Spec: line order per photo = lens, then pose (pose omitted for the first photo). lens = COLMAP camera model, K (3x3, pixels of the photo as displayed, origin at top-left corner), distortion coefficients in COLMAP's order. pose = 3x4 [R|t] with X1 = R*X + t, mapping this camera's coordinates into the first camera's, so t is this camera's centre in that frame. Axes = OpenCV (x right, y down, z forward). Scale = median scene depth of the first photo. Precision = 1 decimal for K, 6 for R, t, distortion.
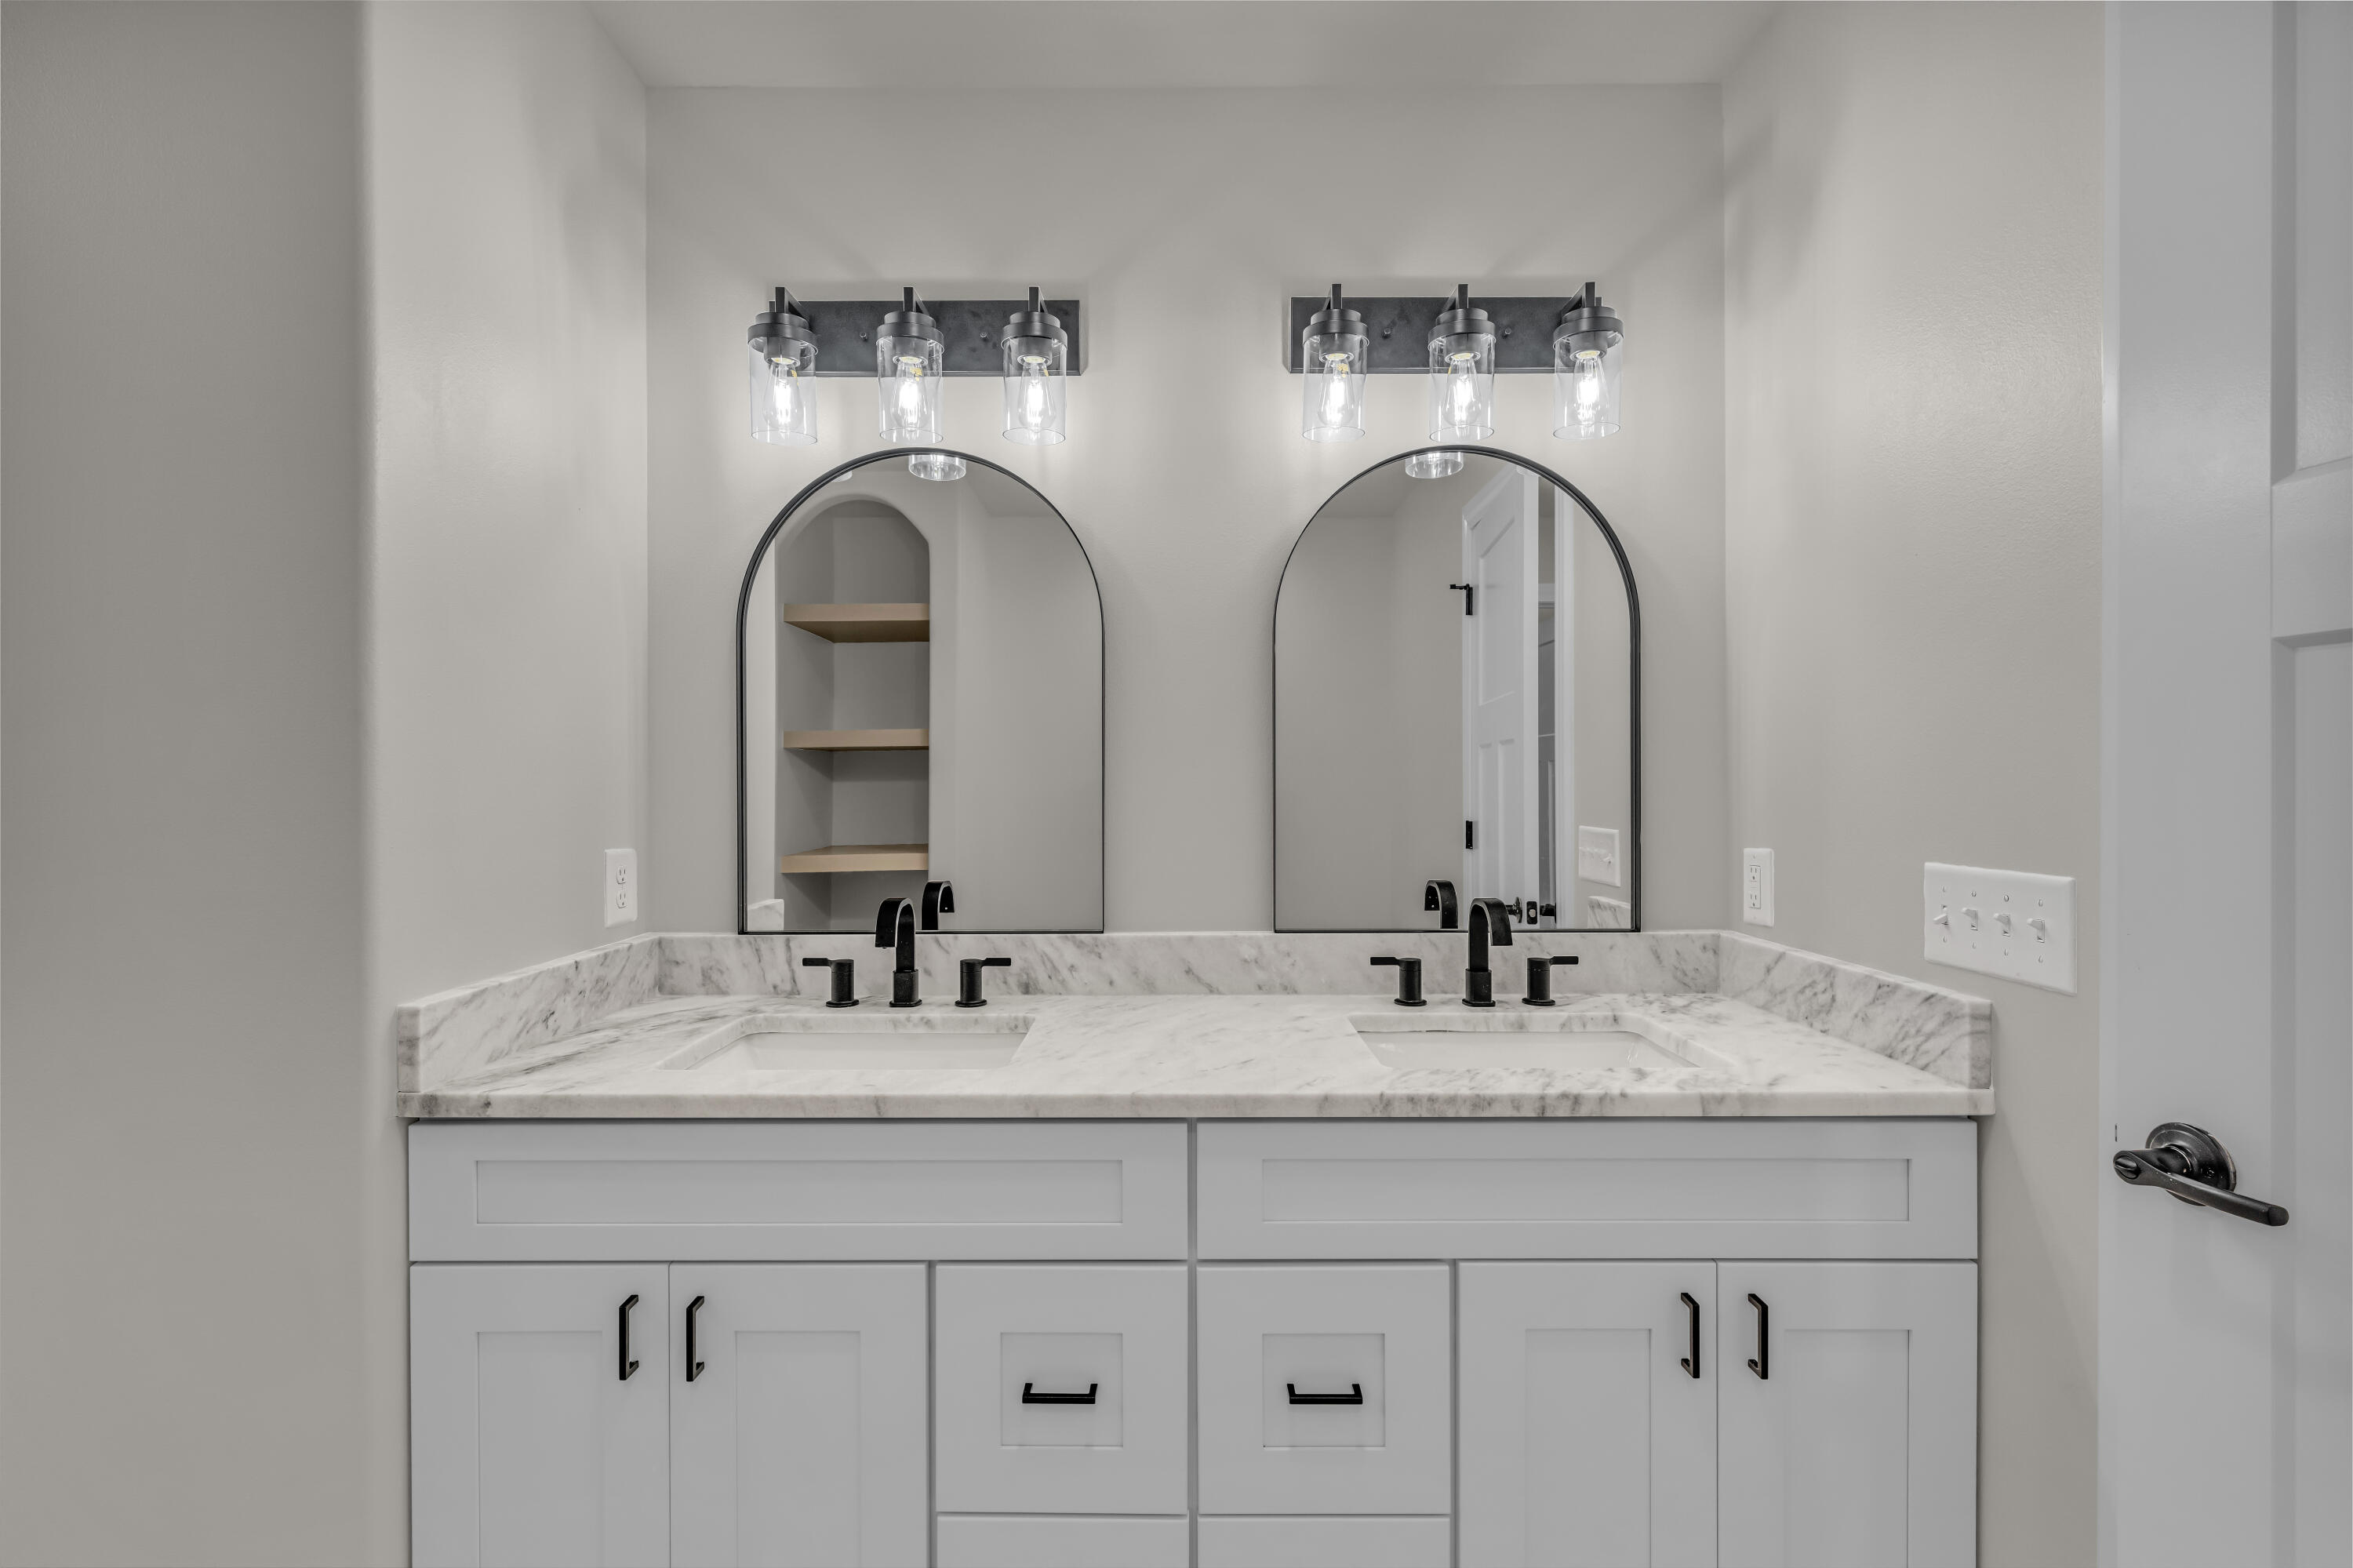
lens RADIAL K [[1014.3, 0, 1174.8], [0, 1014.3, 798.2], [0, 0, 1]] dist [0.001104, 0.000092]
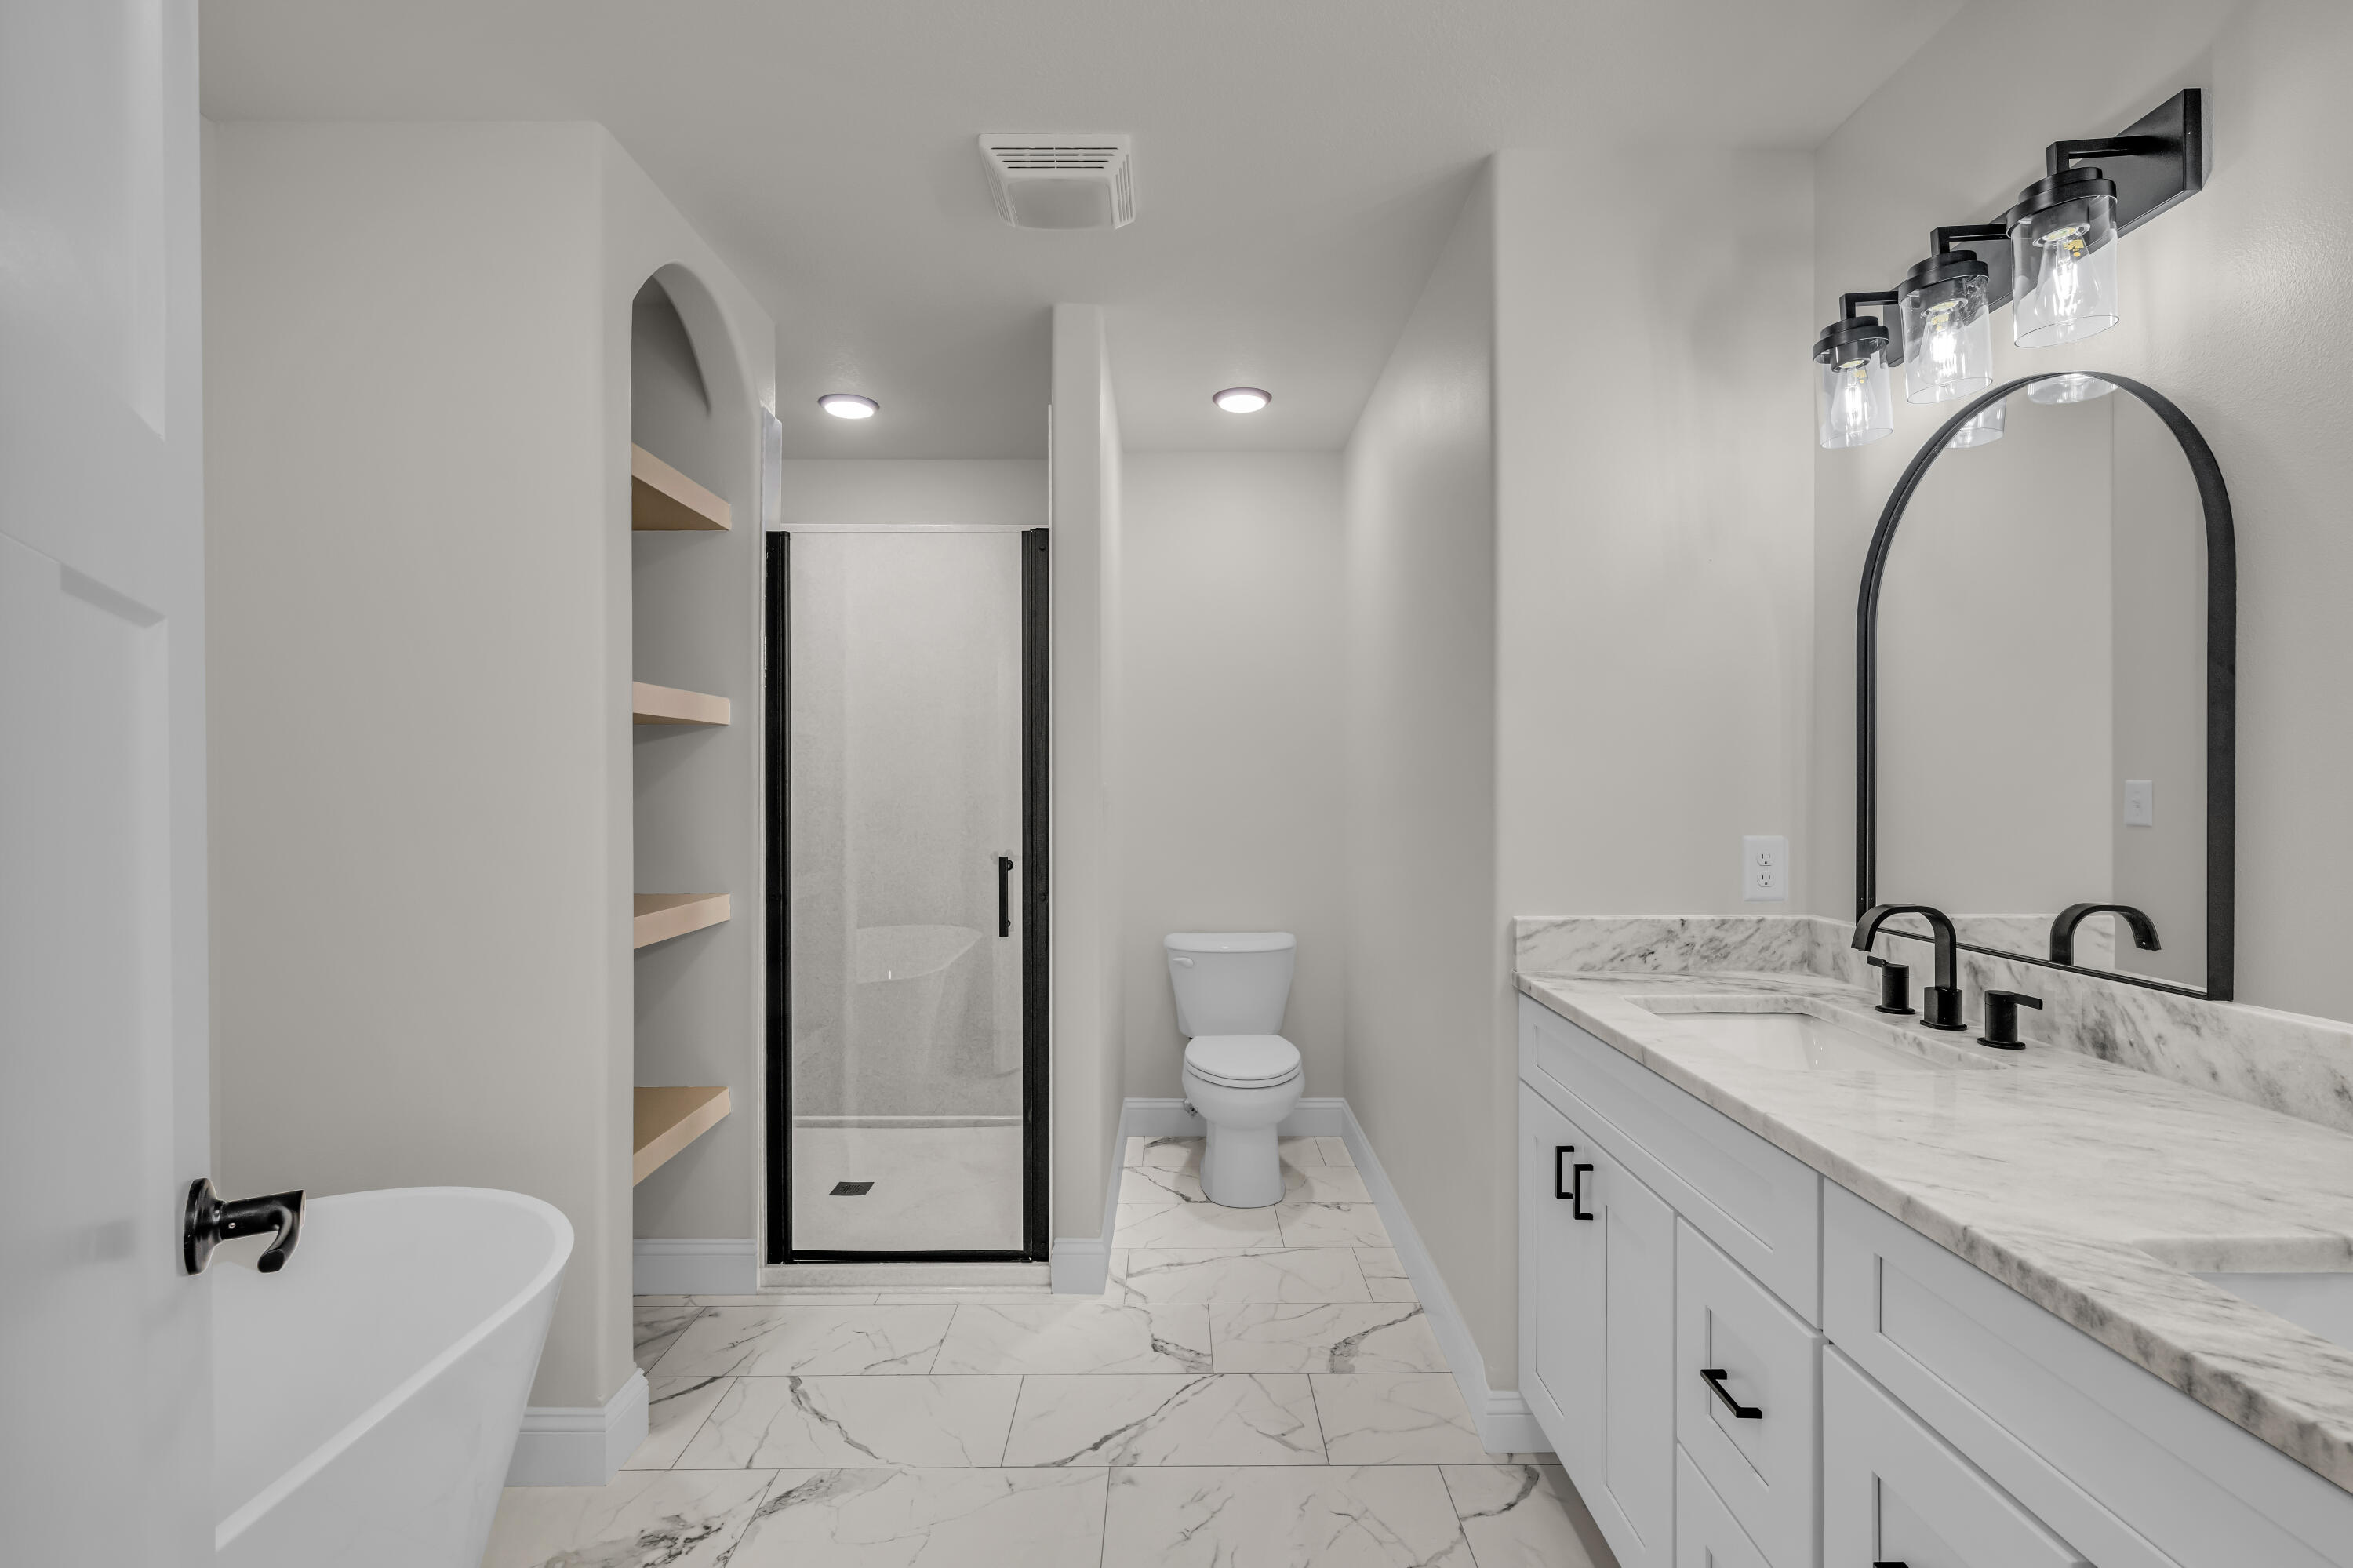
lens RADIAL K [[1037.7, 0, 1179.3], [0, 1037.7, 787.6], [0, 0, 1]] dist [0.000204, 0.000106]
pose [[0.002011, 0.006903, -0.999974, 0.656858], [-0.006873, 0.999953, 0.006889, -0.010342], [0.999974, 0.006858, 0.002058, 0.321919]]
